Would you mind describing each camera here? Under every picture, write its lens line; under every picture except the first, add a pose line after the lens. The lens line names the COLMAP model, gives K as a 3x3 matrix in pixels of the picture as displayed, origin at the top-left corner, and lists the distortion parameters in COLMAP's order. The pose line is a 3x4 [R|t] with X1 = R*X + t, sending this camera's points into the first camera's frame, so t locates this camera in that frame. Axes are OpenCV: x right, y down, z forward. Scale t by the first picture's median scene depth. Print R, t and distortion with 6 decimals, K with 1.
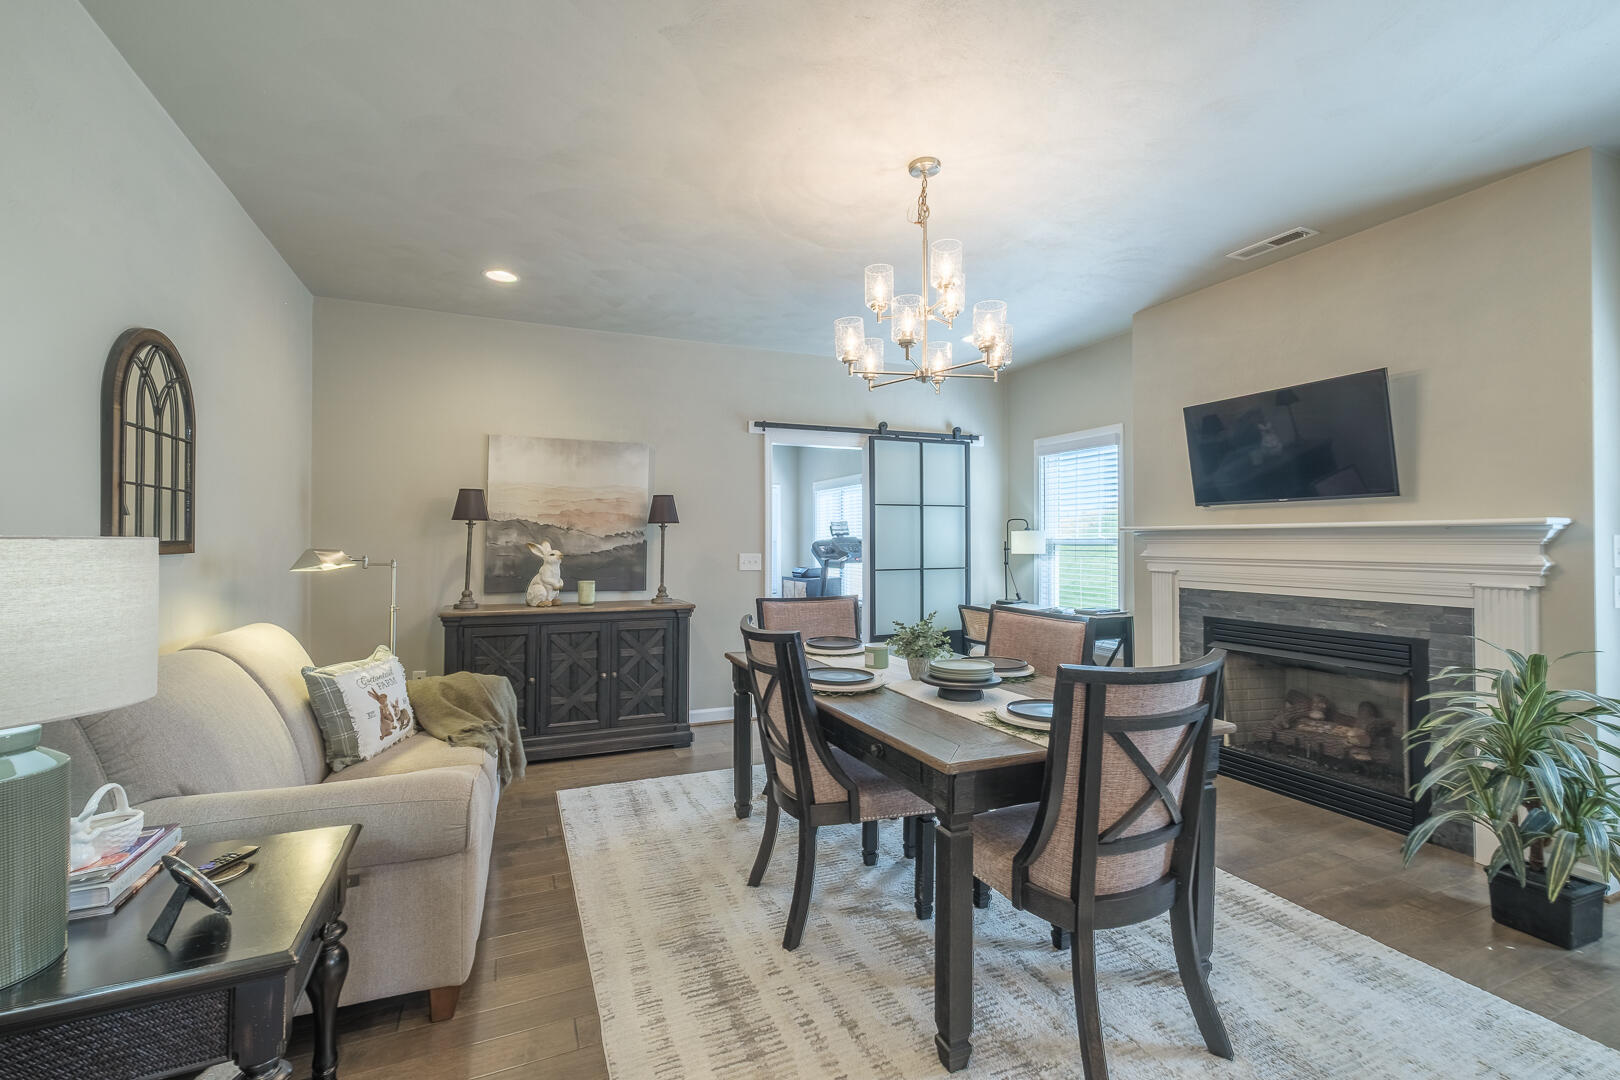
lens RADIAL K [[701.4, 0, 787.2], [0, 701.4, 504.2], [0, 0, 1]] dist [0.014218, -0.000655]
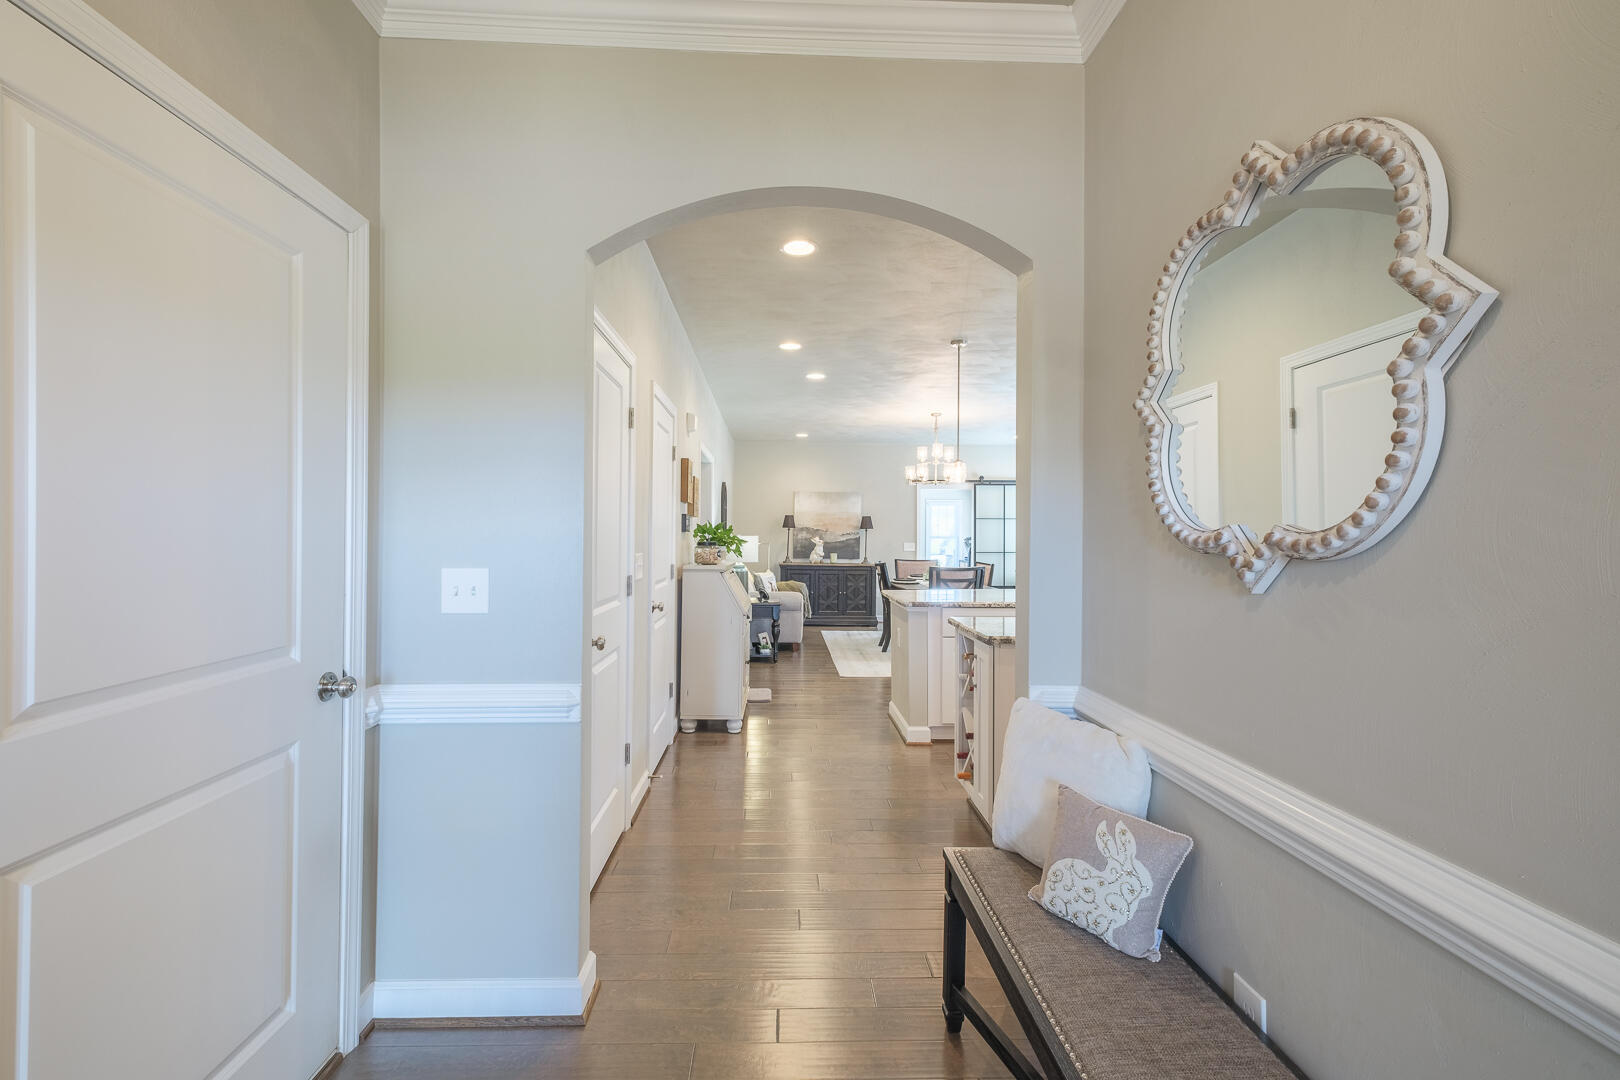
lens RADIAL K [[701.4, 0, 801.6], [0, 701.4, 590.4], [0, 0, 1]] dist [0.014218, -0.000655]
pose [[0.938992, 0.034473, -0.342207, 0.421170], [0.009501, 0.991985, 0.126001, -0.065031], [0.343808, -0.121565, 0.931138, -1.238091]]
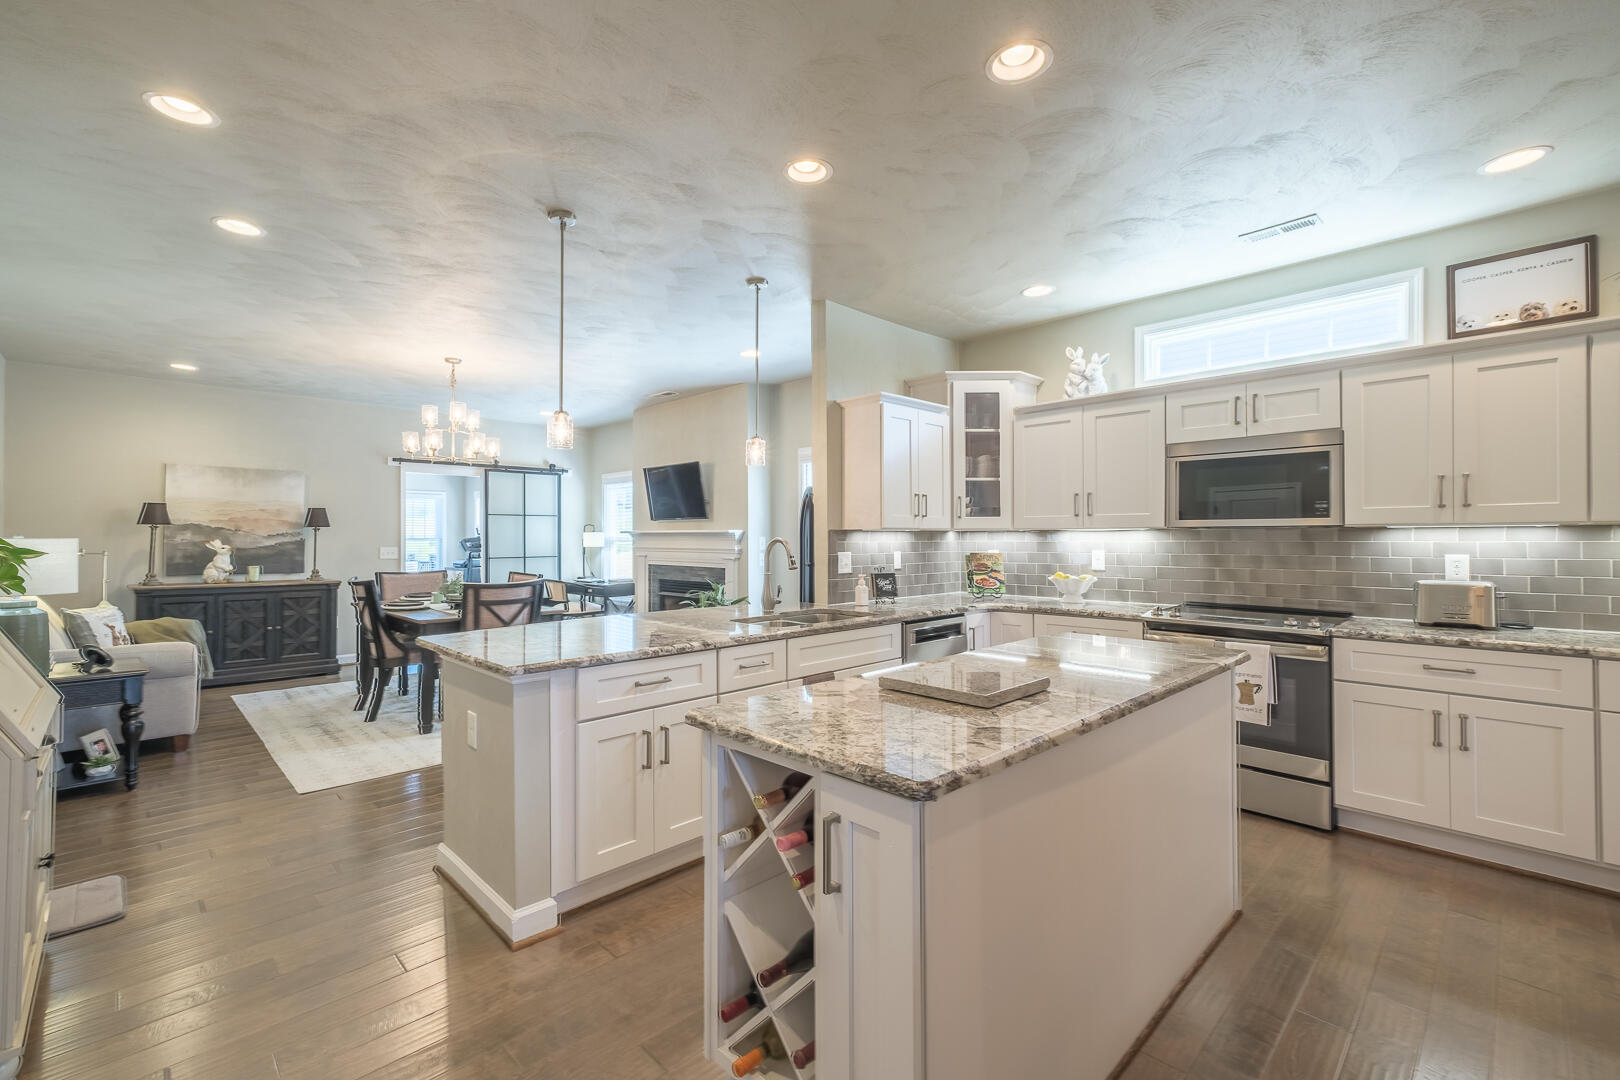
lens RADIAL K [[701.4, 0, 806.2], [0, 701.4, 542.8], [0, 0, 1]] dist [0.014218, -0.000655]
pose [[0.925367, -0.002195, 0.379065, 0.221486], [-0.020151, 0.998284, 0.054974, -0.043304], [-0.378536, -0.058509, 0.923736, -0.796322]]
